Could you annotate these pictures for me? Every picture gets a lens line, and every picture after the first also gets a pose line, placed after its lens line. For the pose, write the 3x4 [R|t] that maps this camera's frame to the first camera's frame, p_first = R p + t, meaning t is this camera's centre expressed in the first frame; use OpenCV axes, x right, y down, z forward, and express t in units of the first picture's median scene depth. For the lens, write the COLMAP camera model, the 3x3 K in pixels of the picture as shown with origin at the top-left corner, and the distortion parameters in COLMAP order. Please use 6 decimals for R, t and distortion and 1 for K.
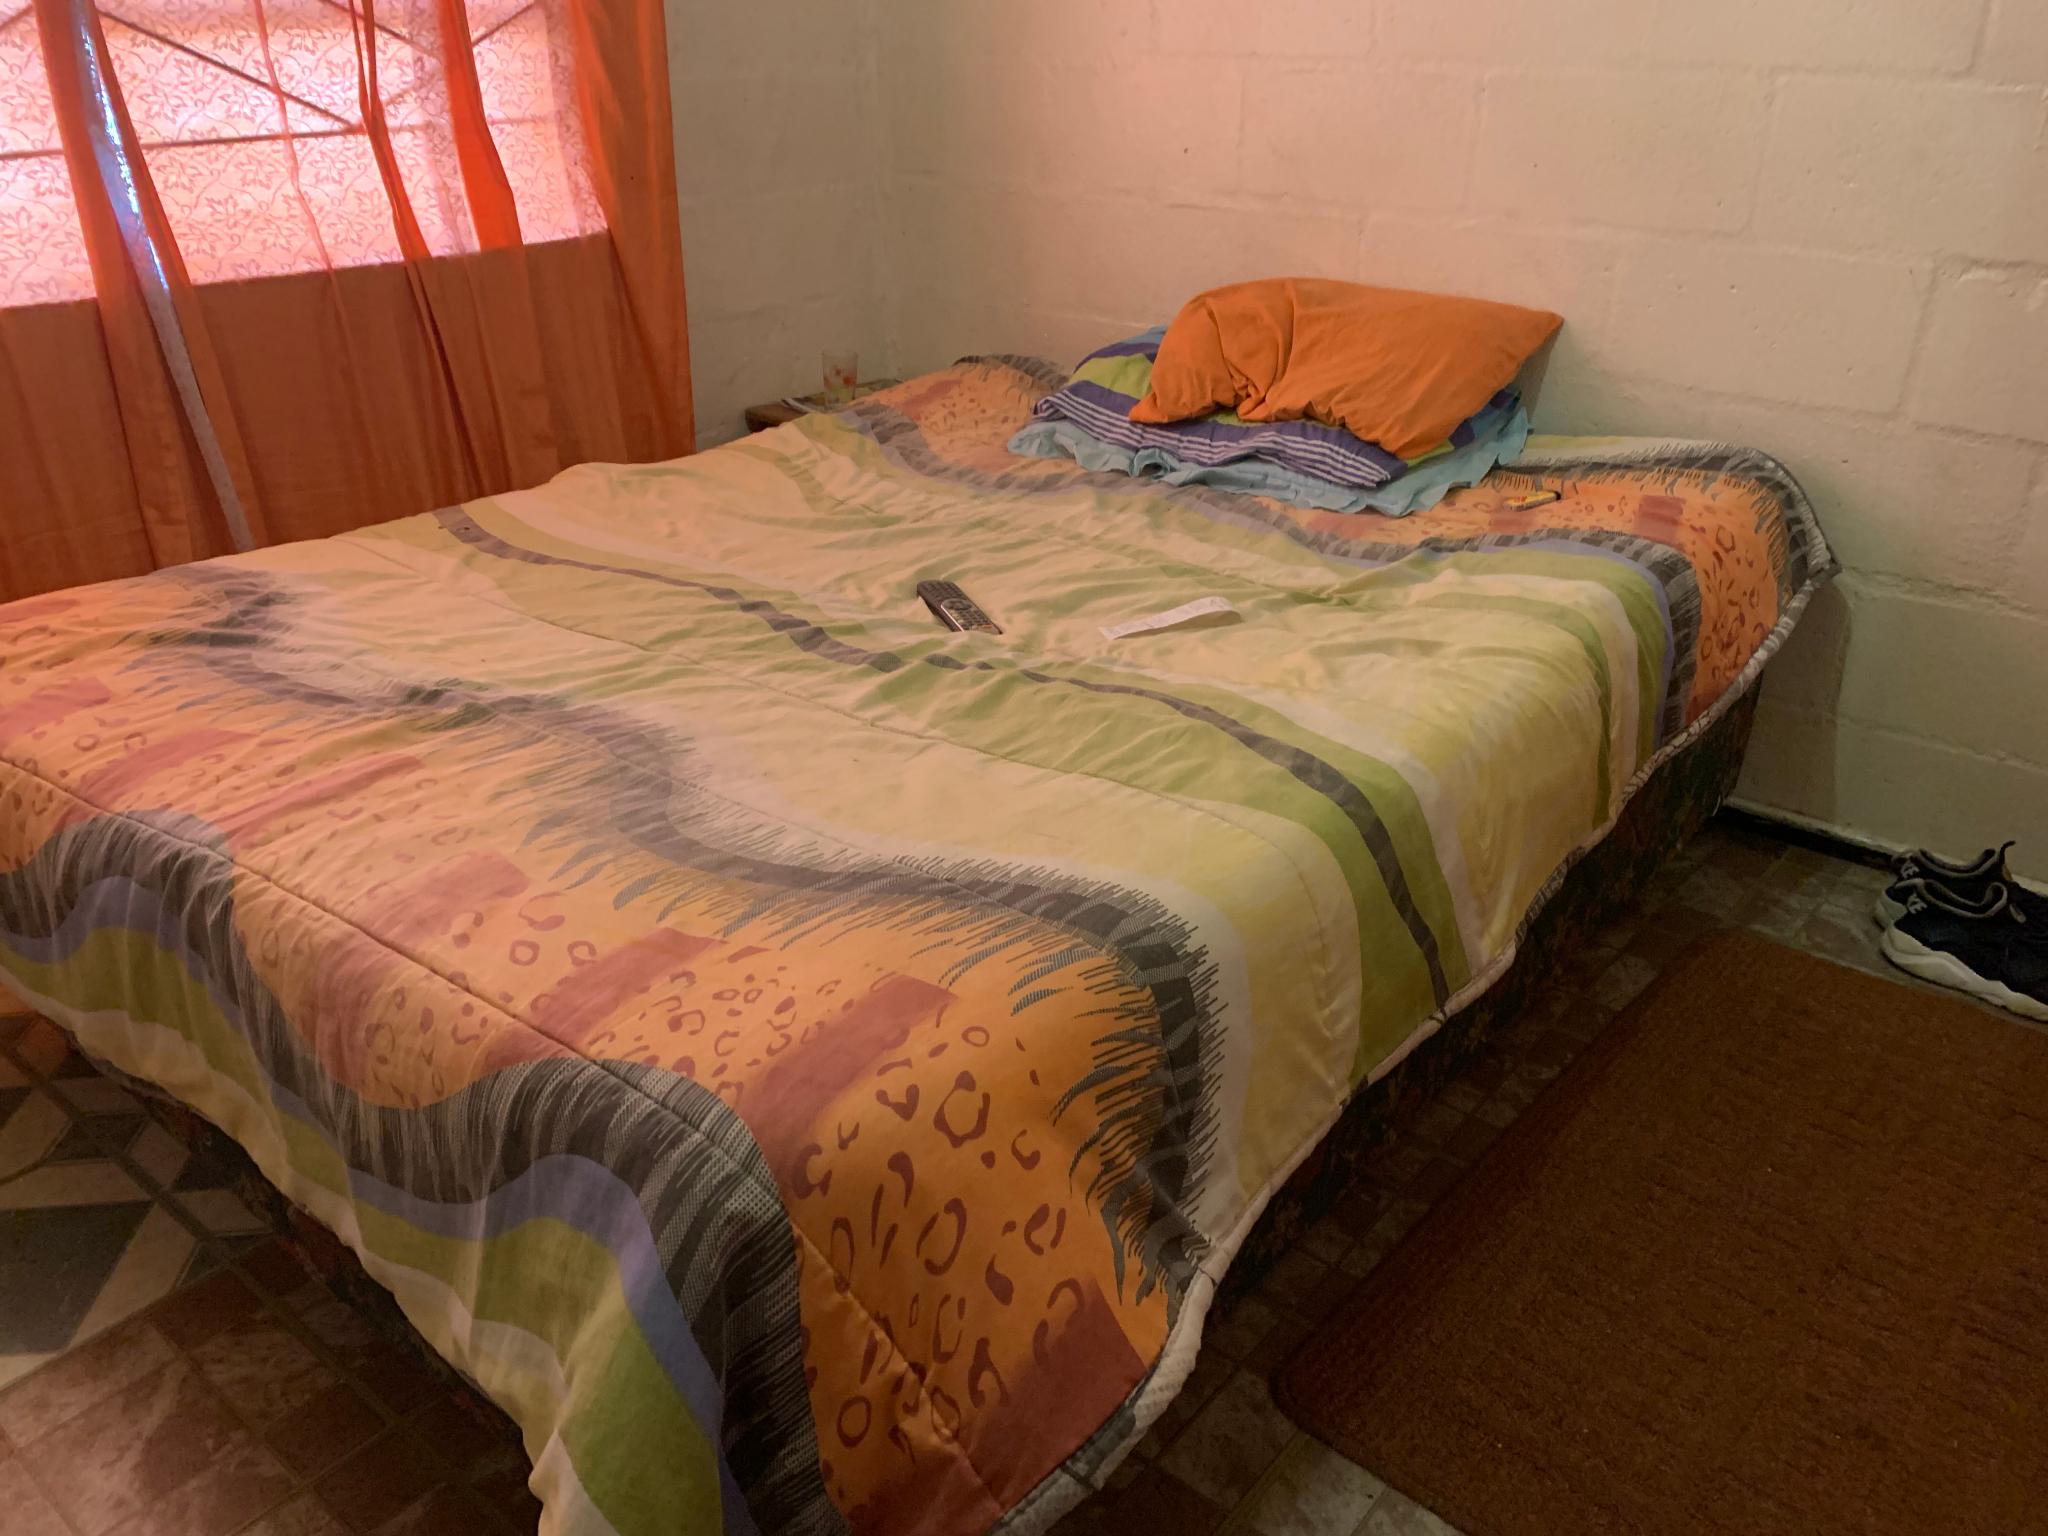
lens RADIAL K [[1580.1, 0, 1024.0], [0, 1580.1, 768.0], [0, 0, 1]] dist [0.081901, -0.132435]
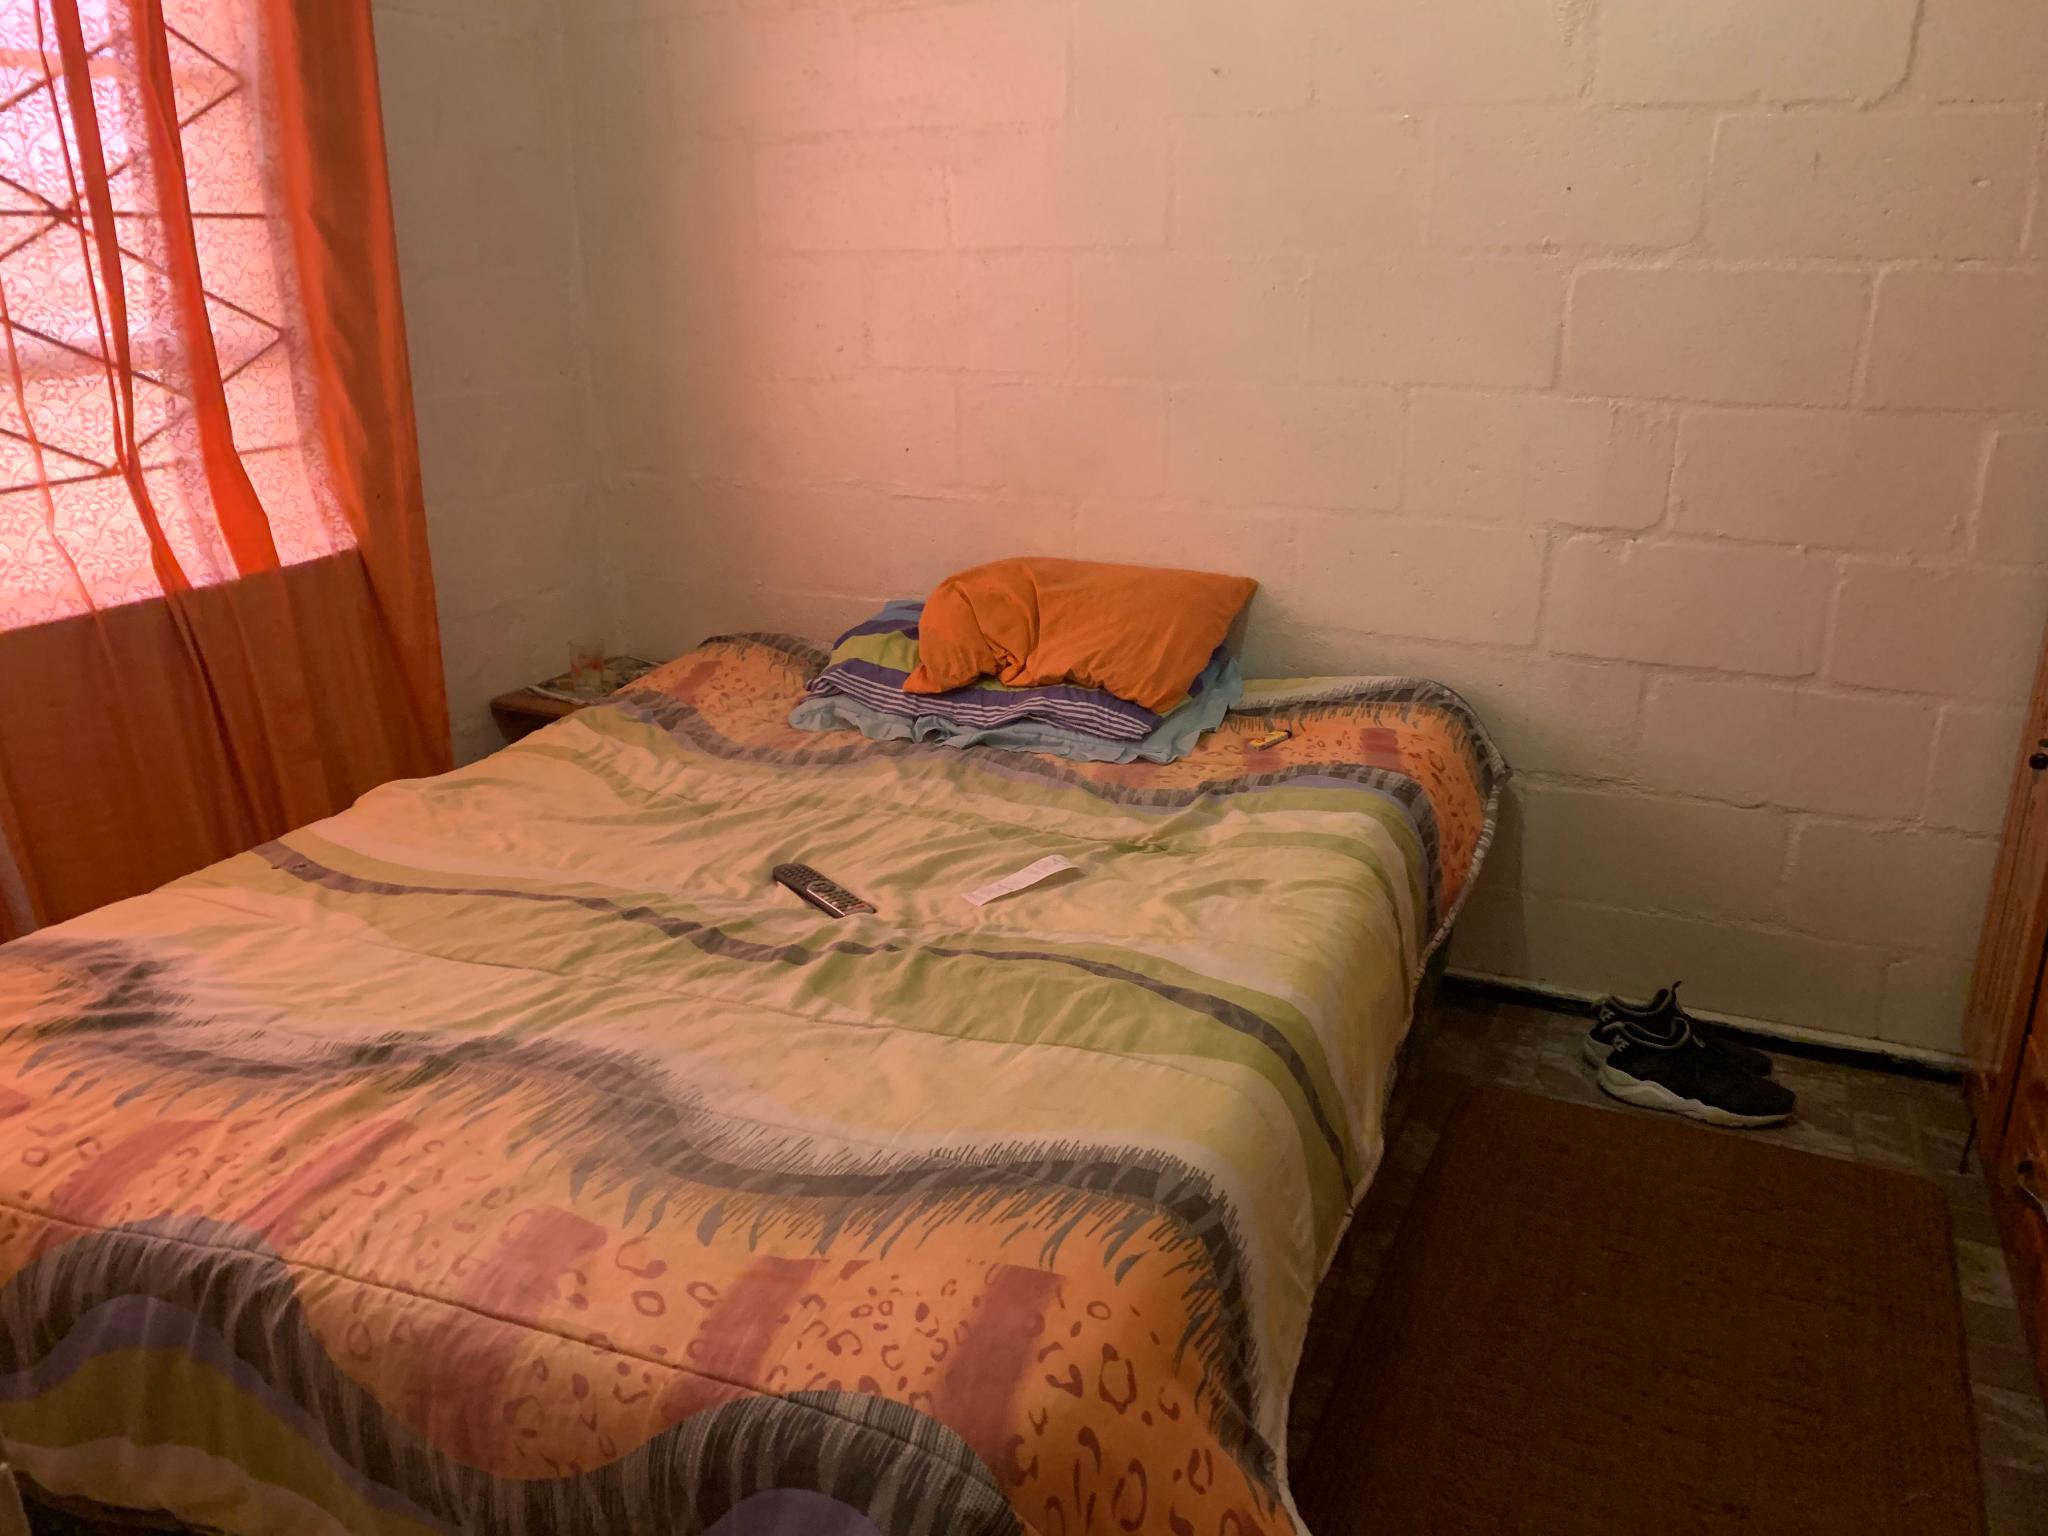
lens RADIAL K [[1571.3, 0, 1024.0], [0, 1571.3, 768.0], [0, 0, 1]] dist [0.034313, -0.036489]
pose [[0.961830, -0.093589, 0.257147, -0.184820], [0.124241, 0.986613, -0.105633, -0.056471], [-0.243819, 0.133549, 0.960582, -0.074382]]
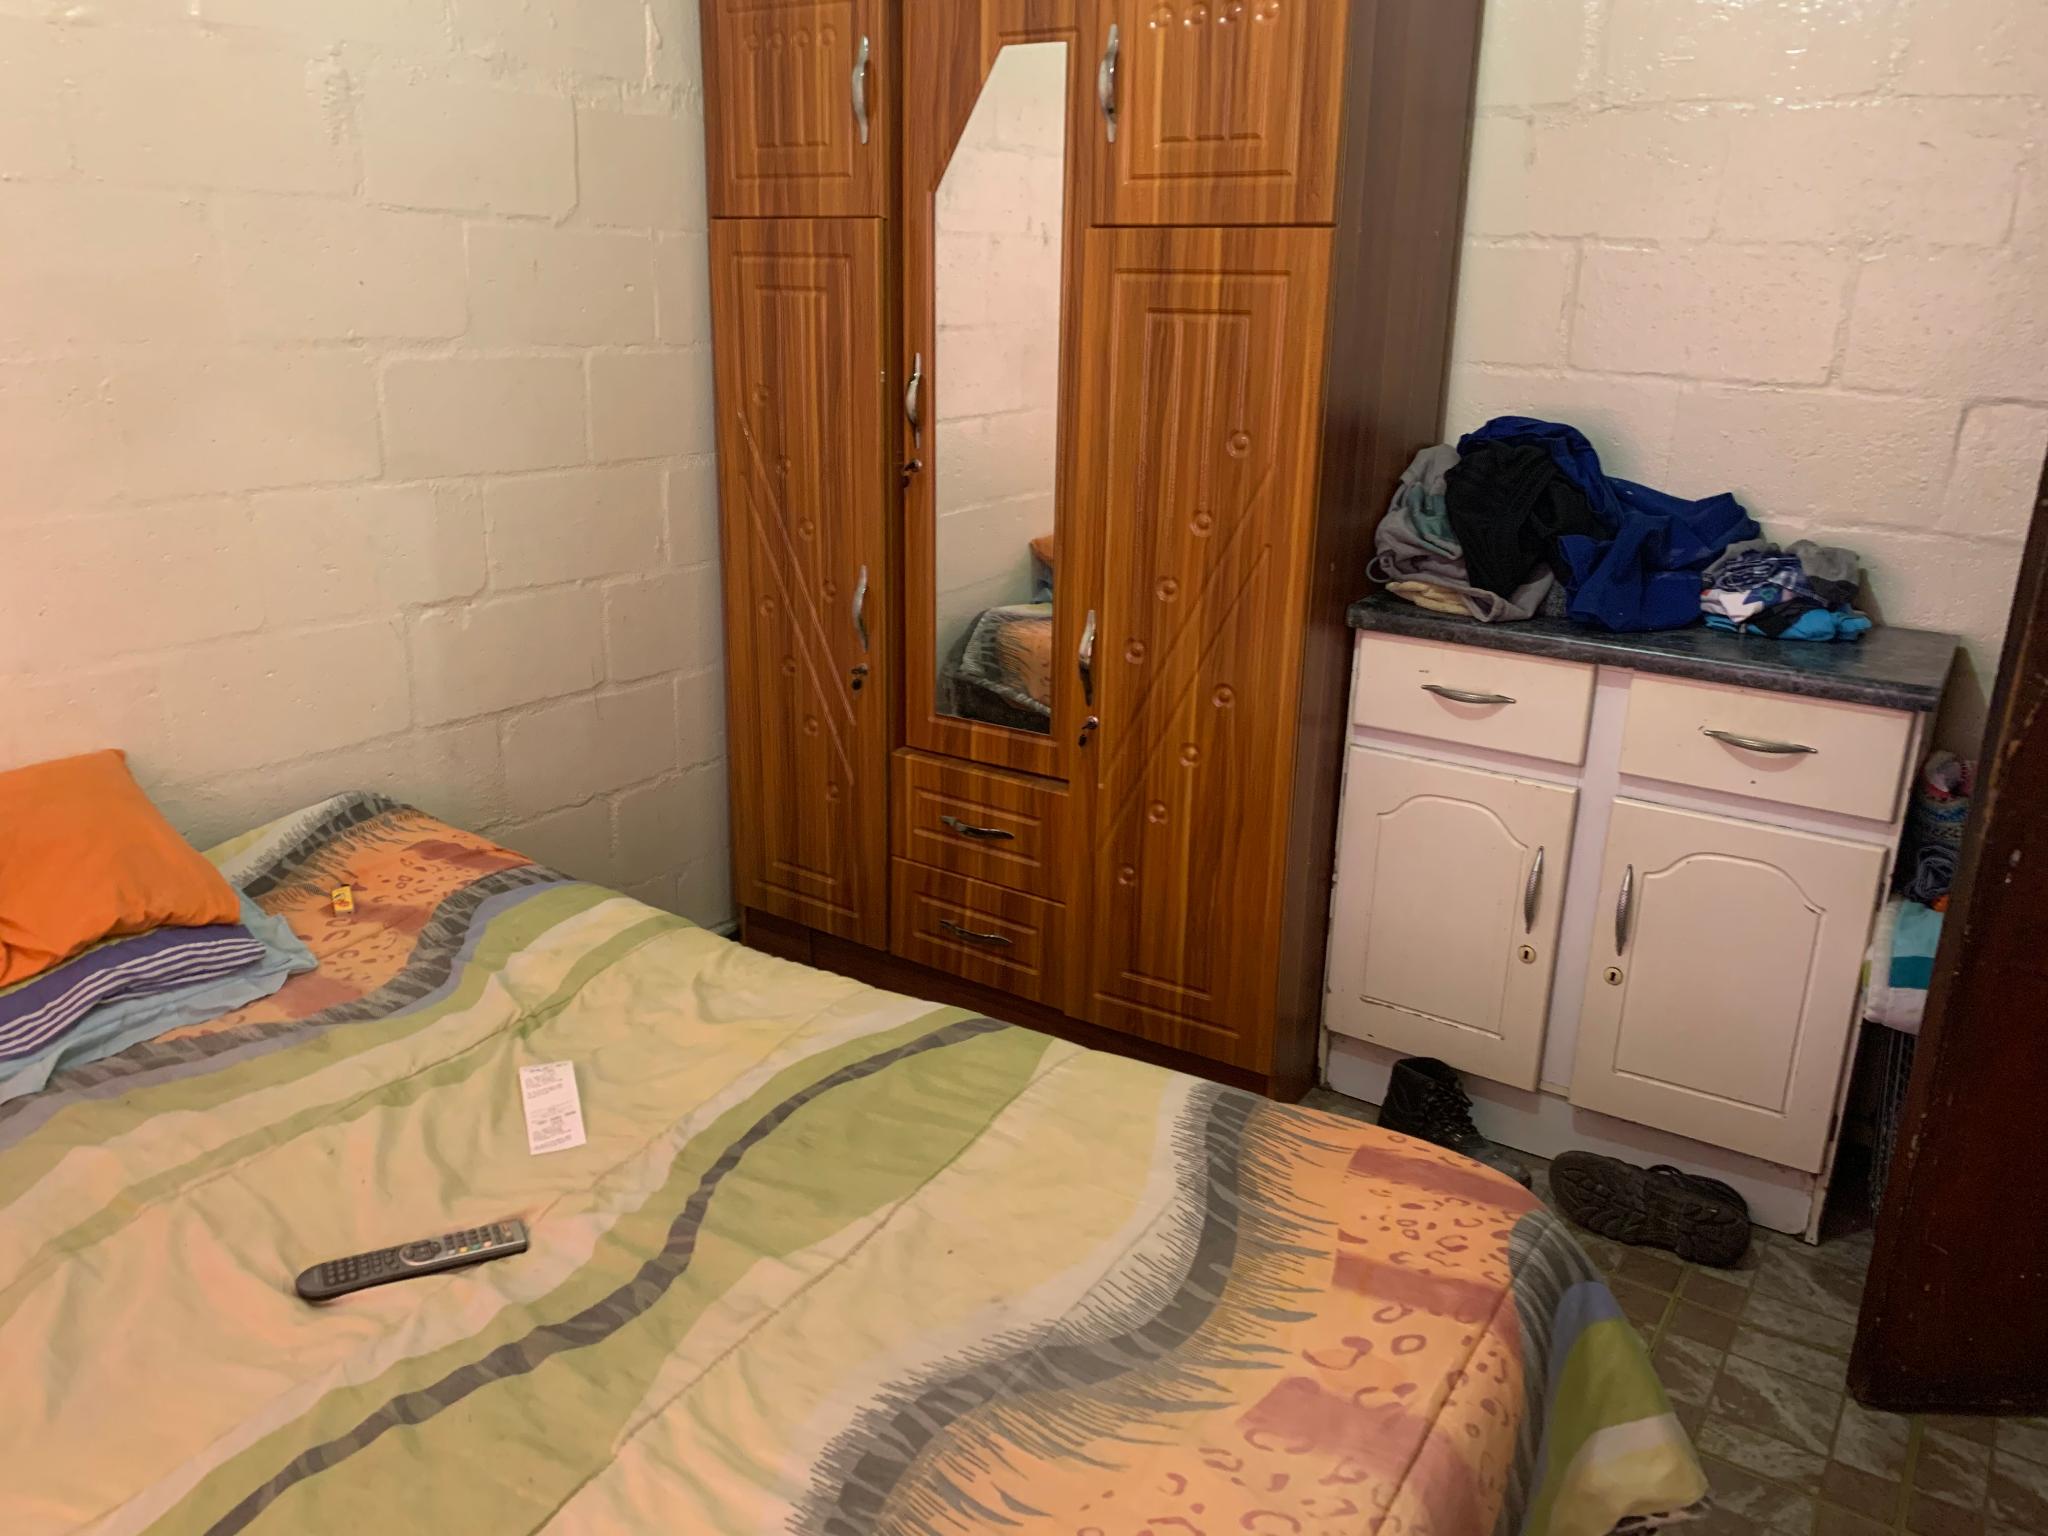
lens RADIAL K [[1530.6, 0, 1017.8], [0, 1530.6, 755.7], [0, 0, 1]] dist [-0.001999, -0.002129]
pose [[-0.101770, -0.305218, 0.946829, -0.745617], [0.404375, 0.856900, 0.319693, -0.455164], [-0.908913, 0.415409, 0.036216, 0.618757]]
